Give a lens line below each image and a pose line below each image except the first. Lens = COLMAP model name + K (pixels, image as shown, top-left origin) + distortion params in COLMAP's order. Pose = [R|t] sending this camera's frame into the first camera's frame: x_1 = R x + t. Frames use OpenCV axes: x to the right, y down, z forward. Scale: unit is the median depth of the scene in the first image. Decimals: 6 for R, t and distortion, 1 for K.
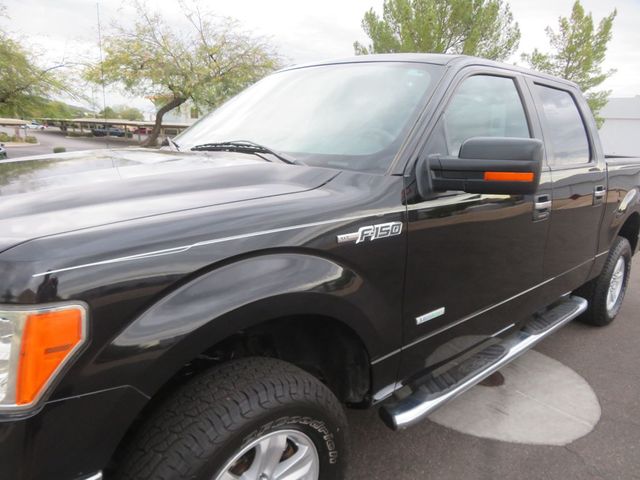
lens RADIAL K [[452.3, 0, 320.0], [0, 452.3, 240.0], [0, 0, 1]] dist [-0.008323, 0.002864]
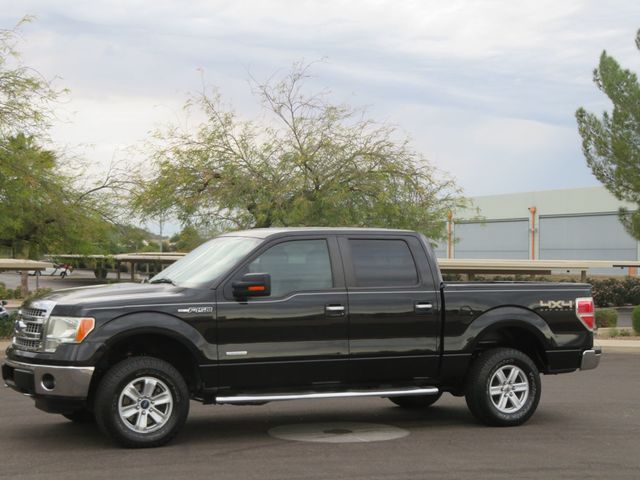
lens RADIAL K [[1152.7, 0, 320.0], [0, 1152.7, 240.0], [0, 0, 1]] dist [0.011014, -0.161649]
pose [[0.949597, -0.035365, -0.311474, 0.213471], [-0.046139, 0.967026, -0.250462, 0.090689], [0.310061, 0.252209, 0.916653, -0.368999]]
